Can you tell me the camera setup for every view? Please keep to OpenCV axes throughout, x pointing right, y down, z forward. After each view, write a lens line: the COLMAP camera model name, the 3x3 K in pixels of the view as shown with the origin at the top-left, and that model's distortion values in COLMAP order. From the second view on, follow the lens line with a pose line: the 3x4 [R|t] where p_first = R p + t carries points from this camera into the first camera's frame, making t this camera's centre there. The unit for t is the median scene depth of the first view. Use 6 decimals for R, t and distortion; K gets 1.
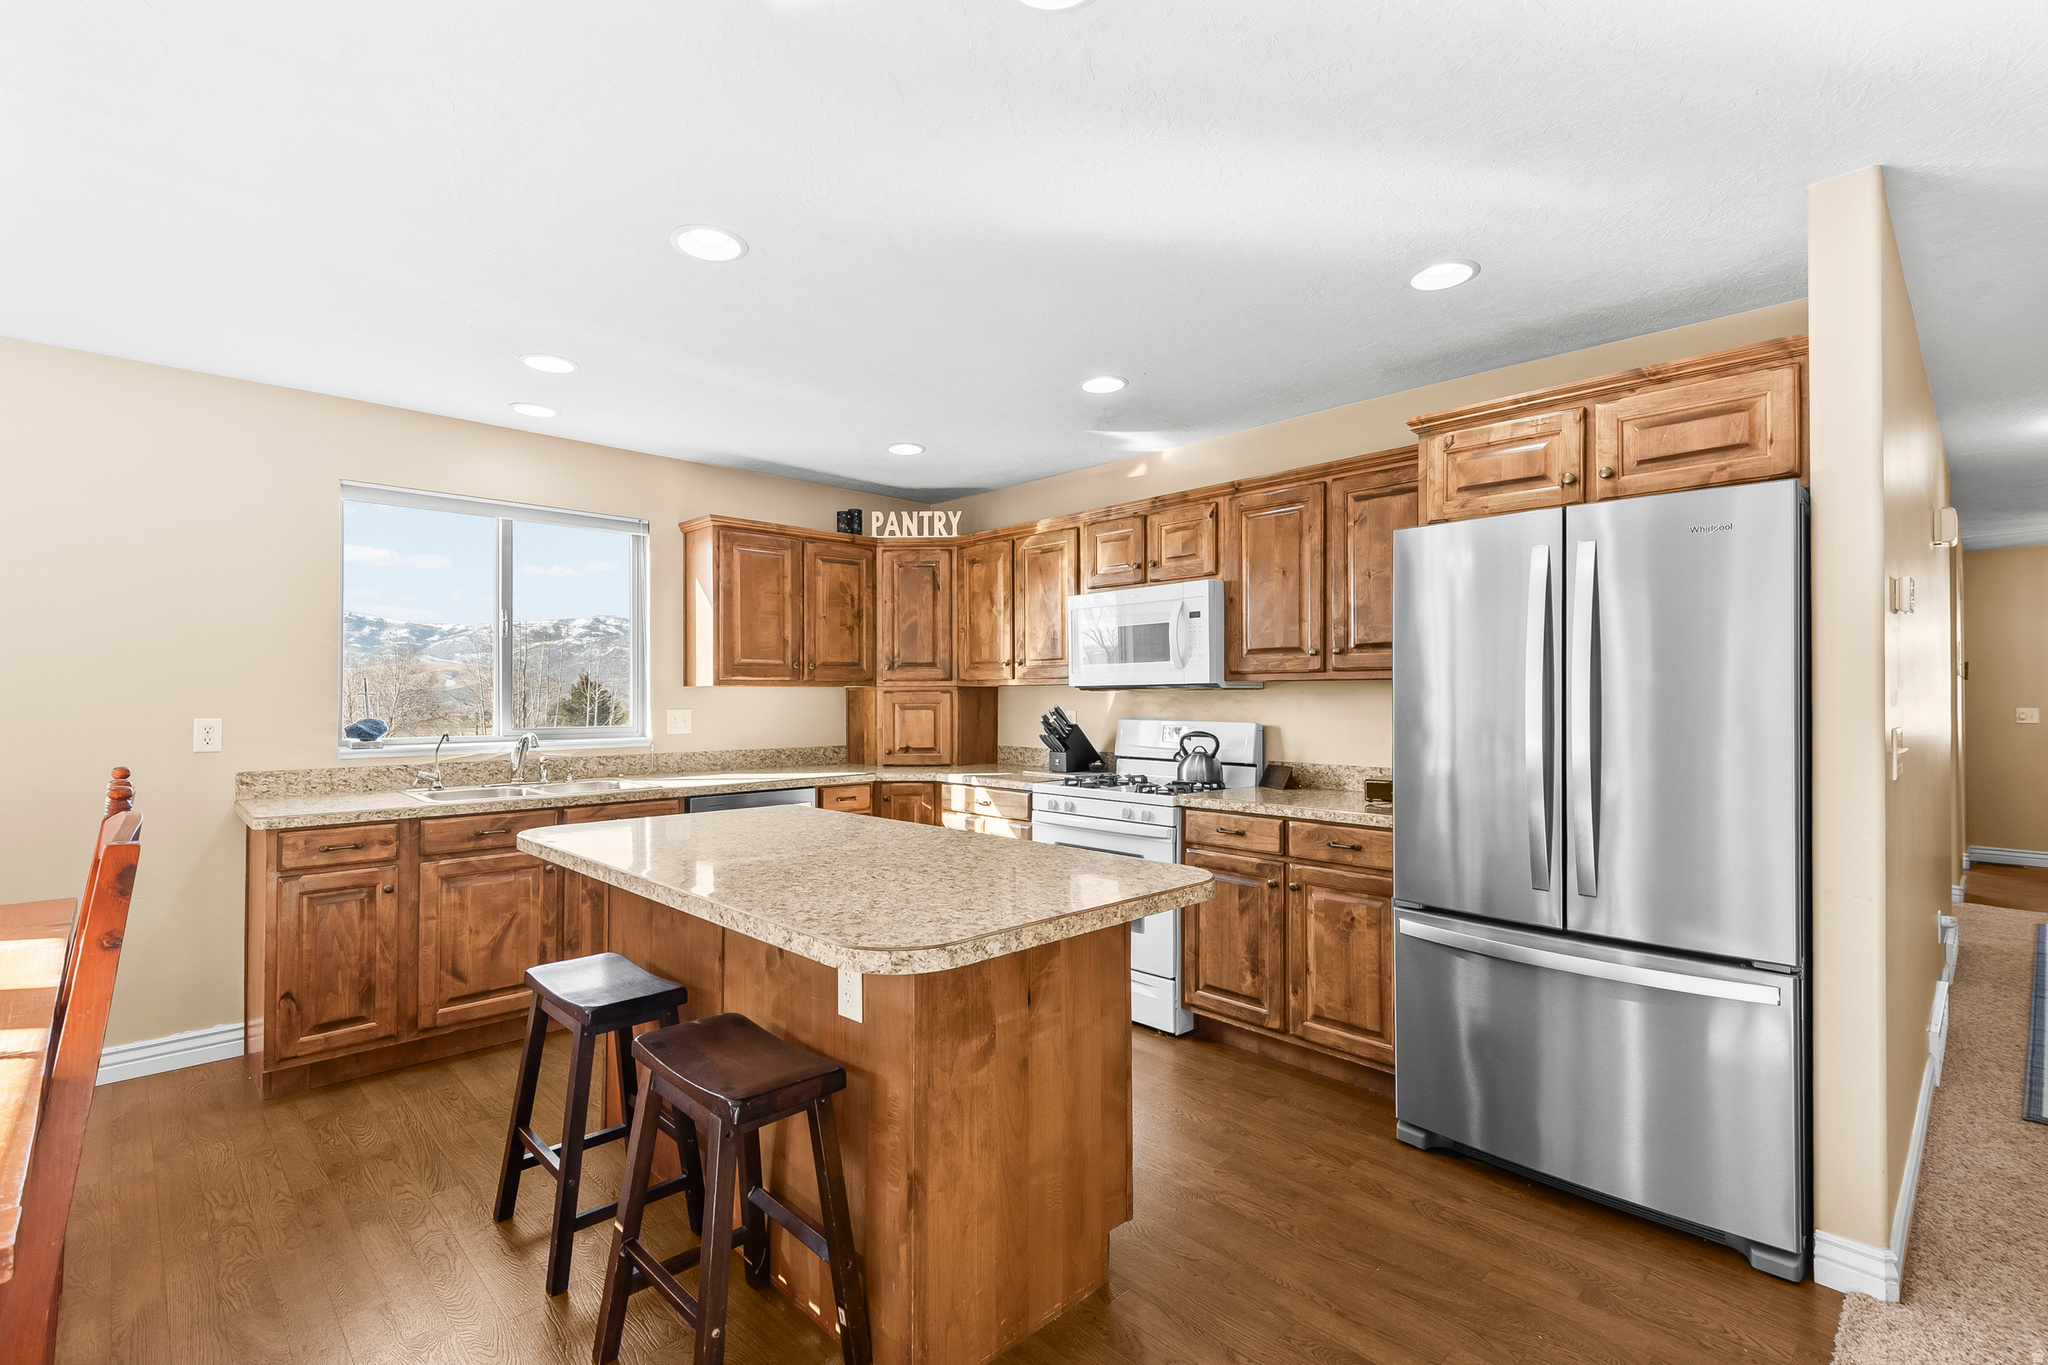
lens RADIAL K [[929.7, 0, 1030.7], [0, 929.7, 687.2], [0, 0, 1]] dist [0.045644, -0.025391]
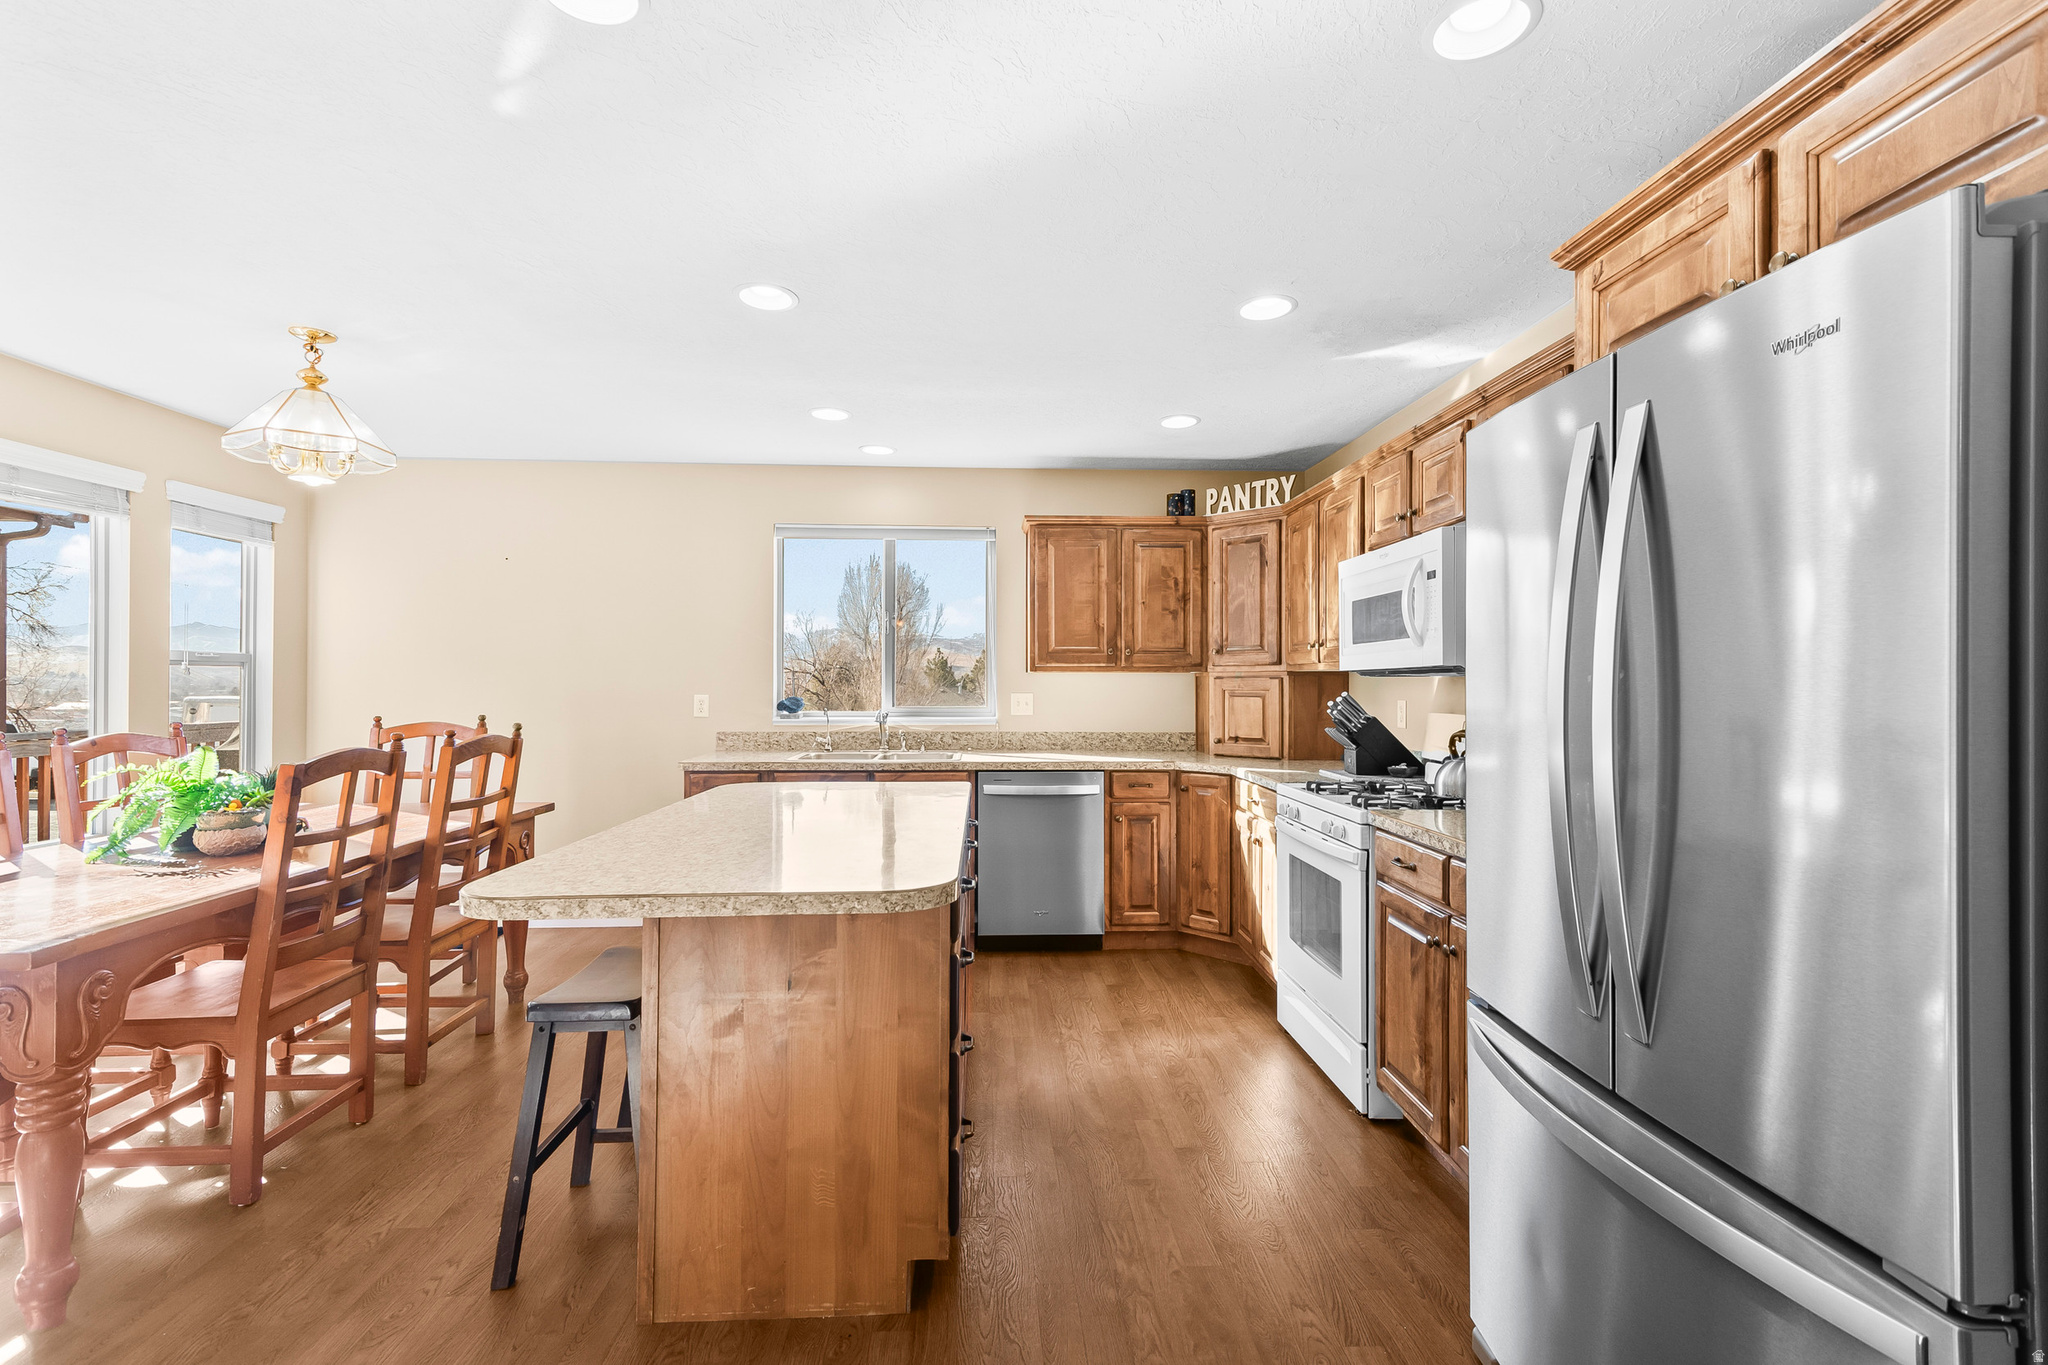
lens RADIAL K [[927.4, 0, 1026.6], [0, 927.4, 678.1], [0, 0, 1]] dist [0.043016, -0.013888]
pose [[0.746814, 0.000482, -0.665033, 0.417407], [0.003162, 0.999986, 0.004275, 0.001241], [0.665025, -0.005295, 0.746802, 0.205943]]
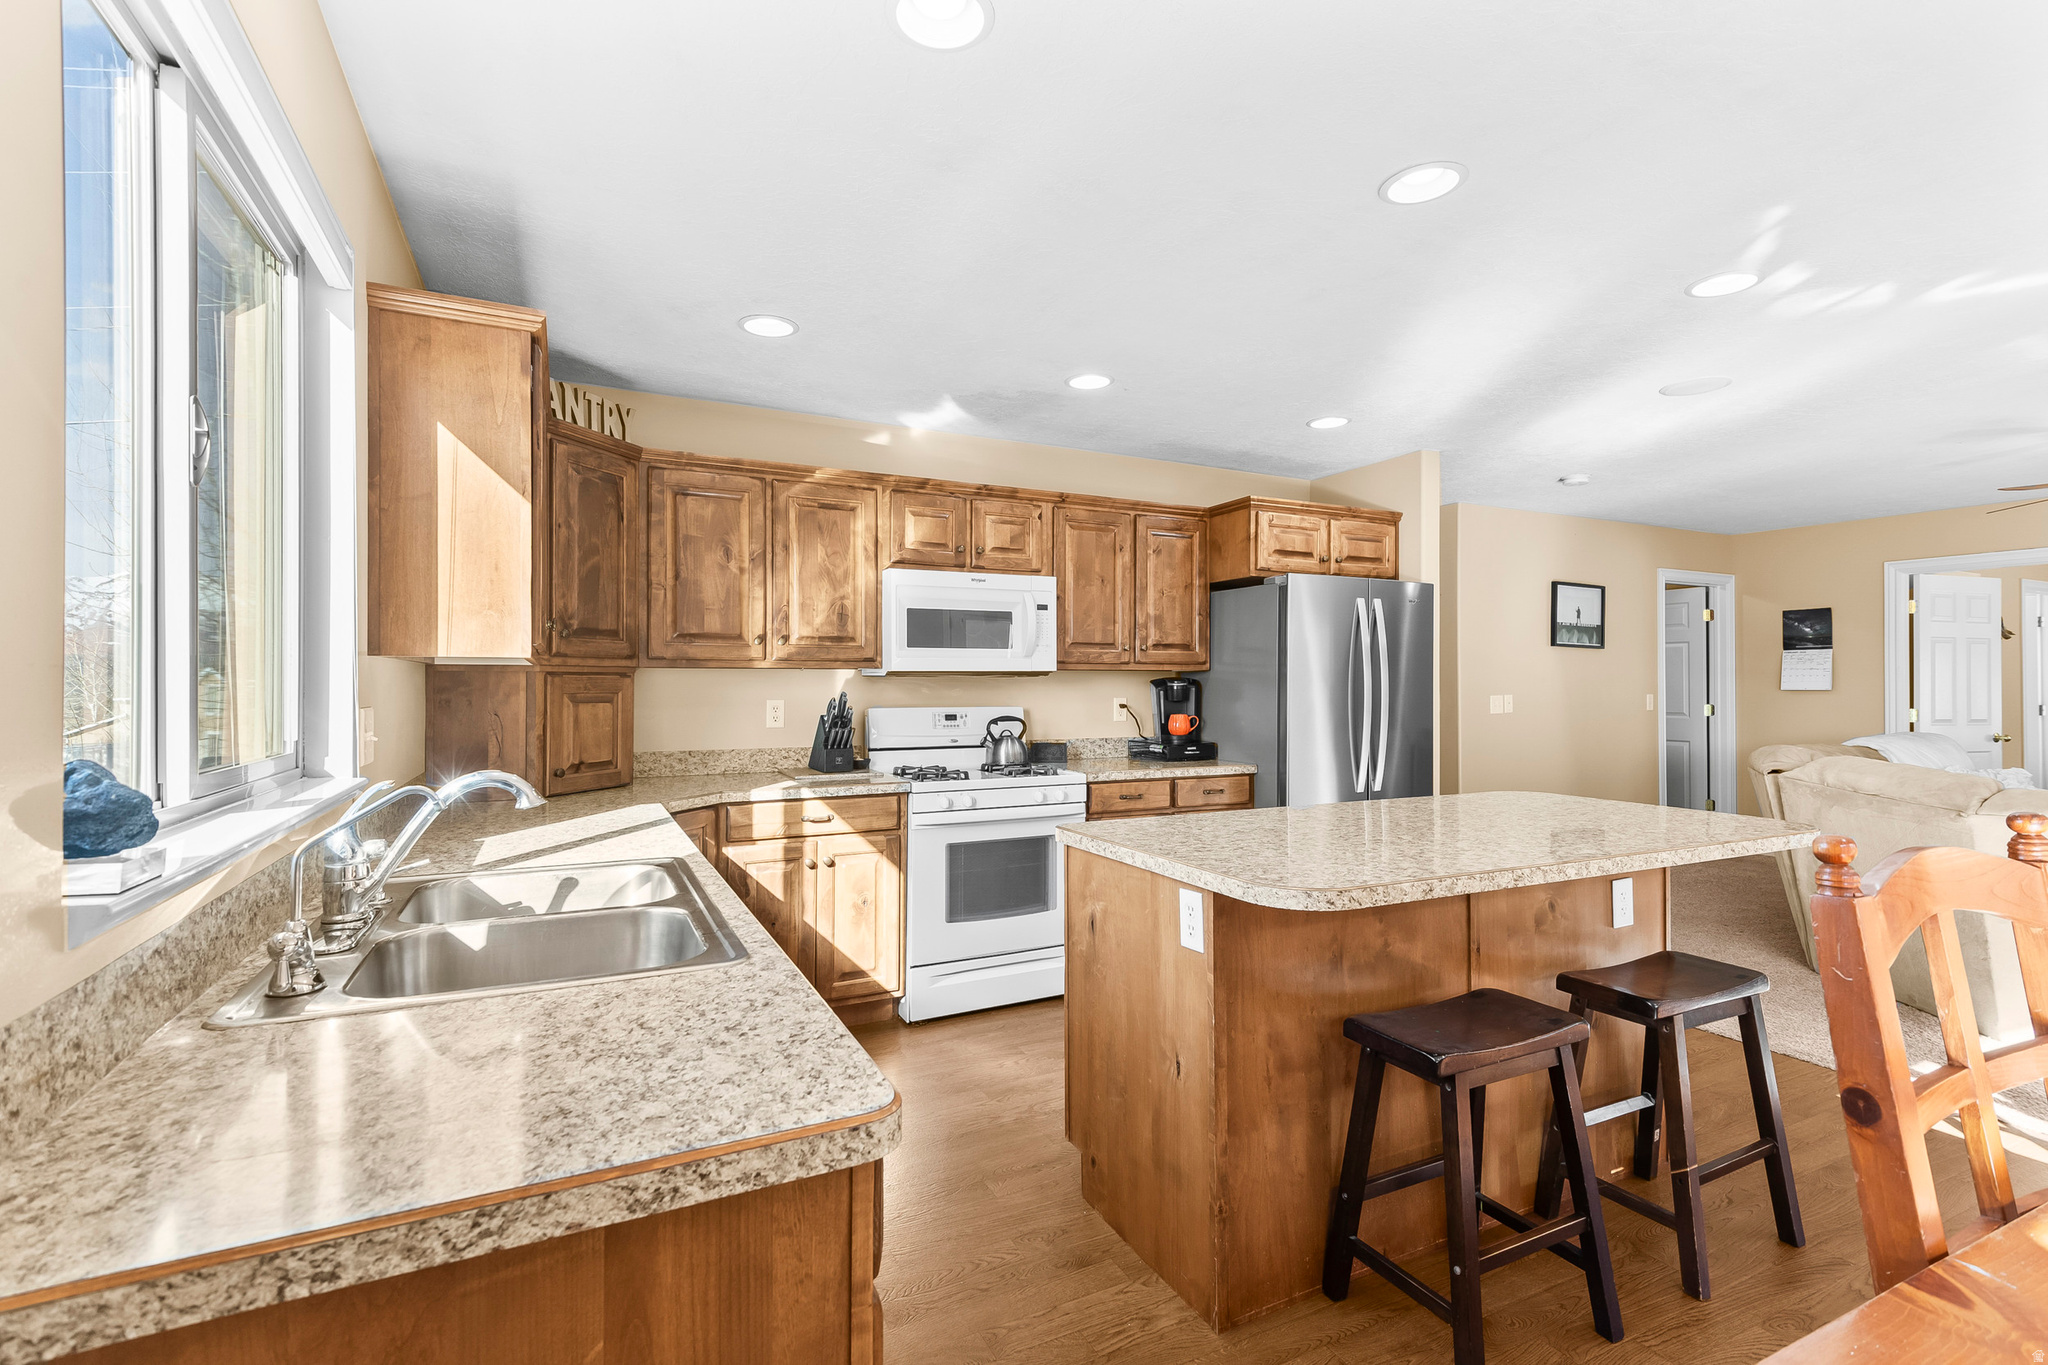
lens RADIAL K [[927.4, 0, 1026.6], [0, 927.4, 678.1], [0, 0, 1]] dist [0.043016, -0.013888]
pose [[0.297304, 0.009484, 0.954736, -0.815824], [-0.008792, 0.999935, -0.007195, 0.011591], [-0.954742, -0.006255, 0.297369, 0.664929]]
